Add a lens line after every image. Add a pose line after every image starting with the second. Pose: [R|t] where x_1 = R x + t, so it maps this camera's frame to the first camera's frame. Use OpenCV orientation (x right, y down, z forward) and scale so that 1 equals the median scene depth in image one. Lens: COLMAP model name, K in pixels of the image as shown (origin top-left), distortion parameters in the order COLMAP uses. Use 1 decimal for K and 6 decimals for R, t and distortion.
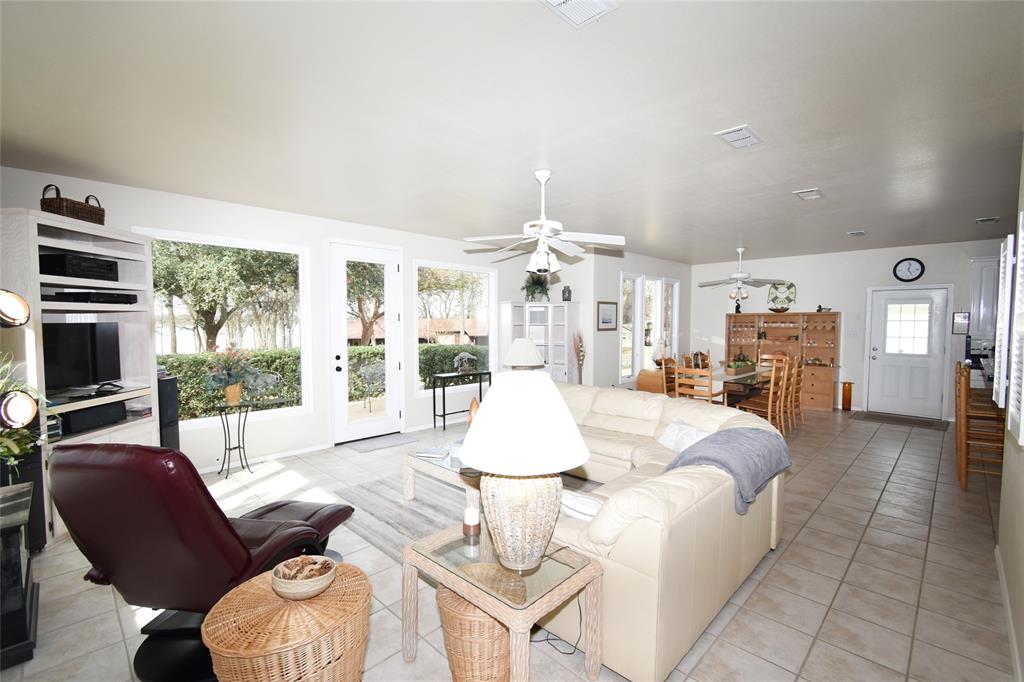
lens RADIAL K [[454.6, 0, 489.7], [0, 454.6, 345.8], [0, 0, 1]] dist [-0.003385, -0.000403]
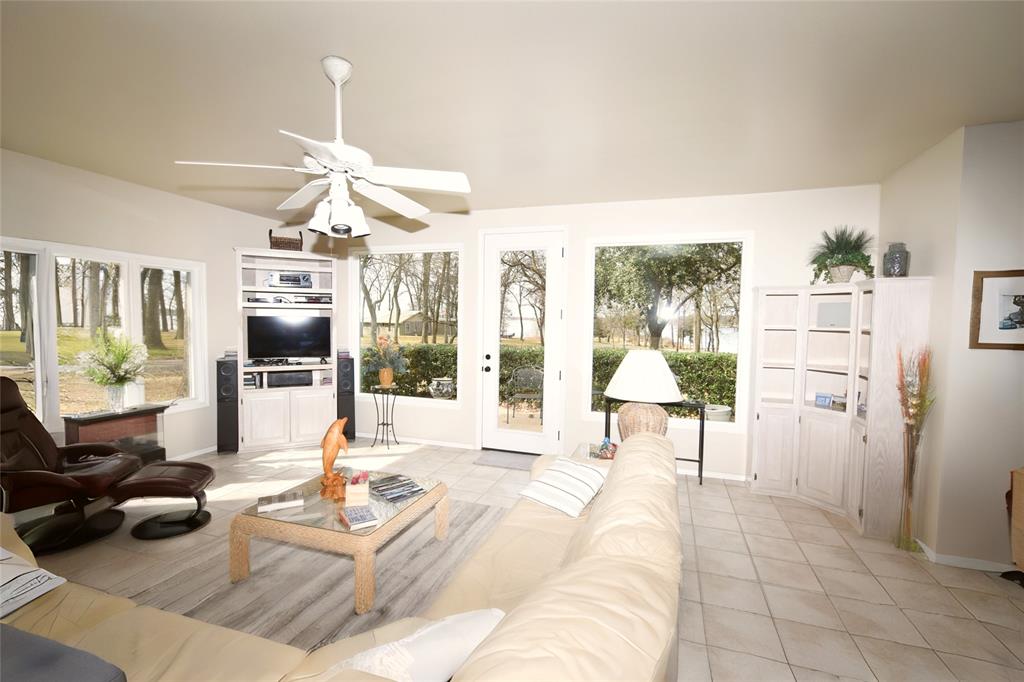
lens RADIAL K [[454.6, 0, 511.3], [0, 454.6, 344.3], [0, 0, 1]] dist [-0.003385, -0.000403]
pose [[0.466553, 0.050350, -0.883059, 0.422941], [-0.064415, 0.997662, 0.022852, -0.020343], [0.882145, 0.046221, 0.468705, 0.496644]]
